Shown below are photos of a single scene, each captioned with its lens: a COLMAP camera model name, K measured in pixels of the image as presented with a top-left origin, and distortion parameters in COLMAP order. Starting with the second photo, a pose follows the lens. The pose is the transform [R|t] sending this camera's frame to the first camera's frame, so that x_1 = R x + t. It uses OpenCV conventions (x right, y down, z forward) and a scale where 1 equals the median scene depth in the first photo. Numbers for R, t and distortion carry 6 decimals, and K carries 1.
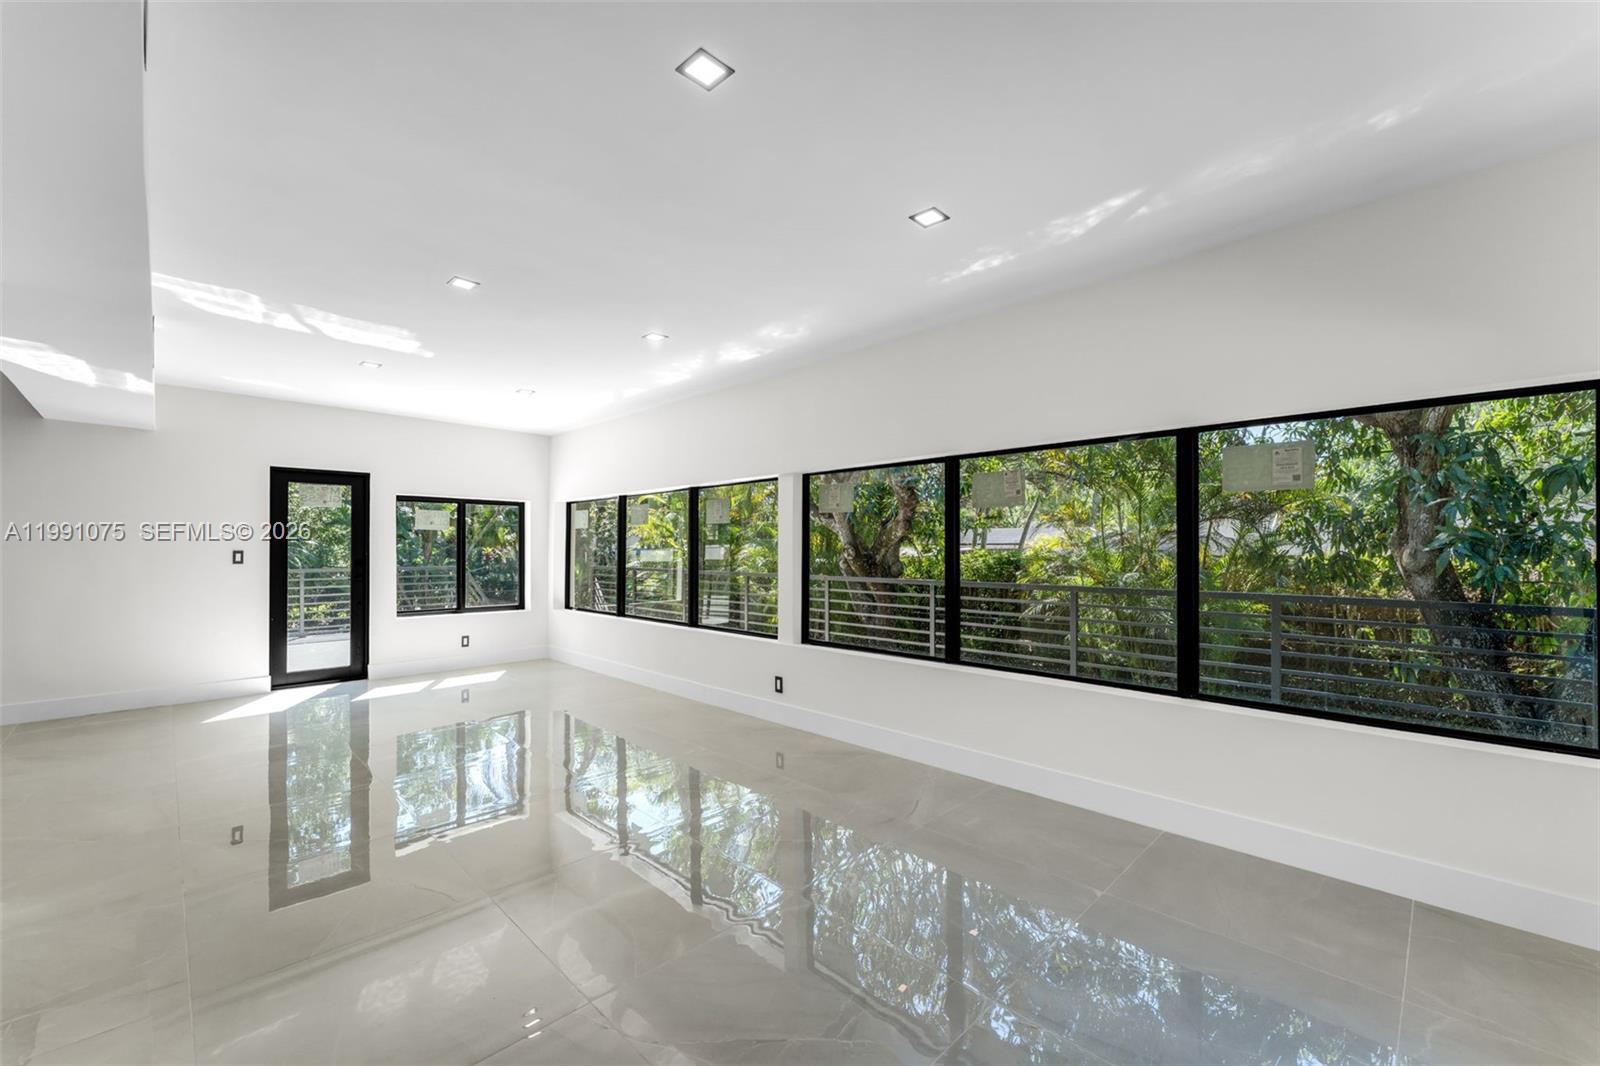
lens RADIAL K [[648.1, 0, 800.4], [0, 648.1, 530.9], [0, 0, 1]] dist [0.002500, -0.000055]
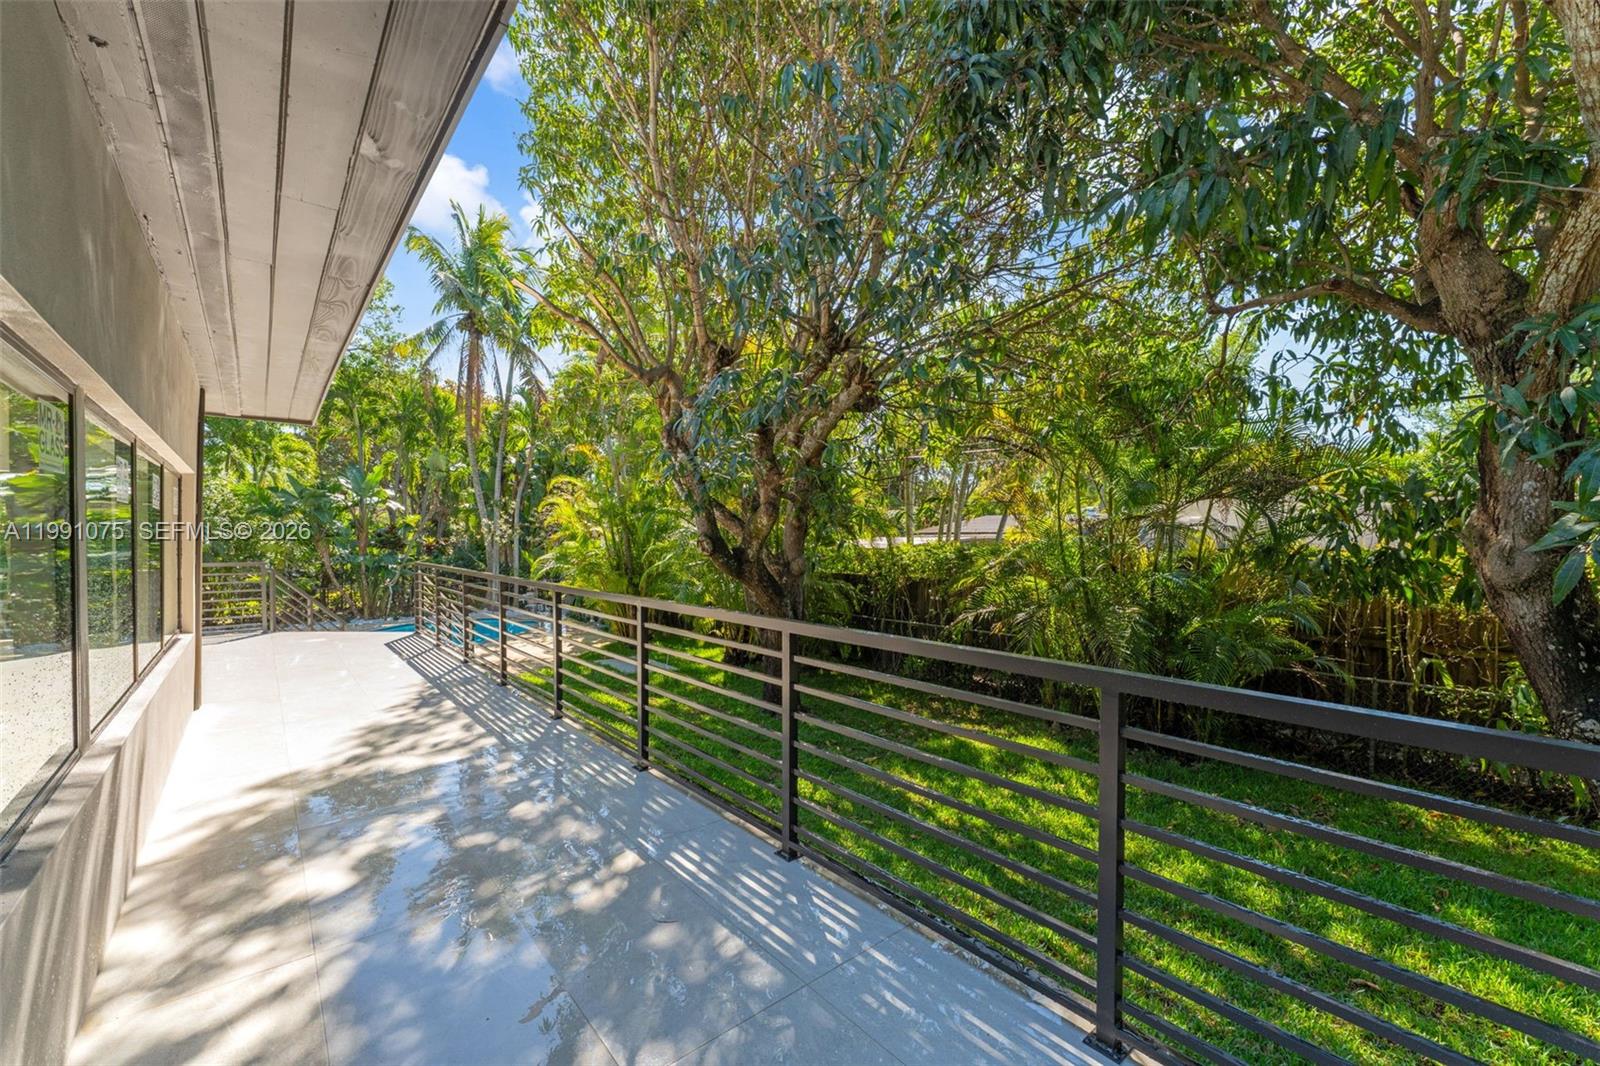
lens RADIAL K [[648.1, 0, 797.1], [0, 648.1, 537.4], [0, 0, 1]] dist [0.002500, -0.000055]
pose [[0.996545, -0.001584, -0.083038, 0.287067], [0.003844, 0.999626, 0.027065, 0.002260], [0.082964, -0.027290, 0.996179, 0.295726]]
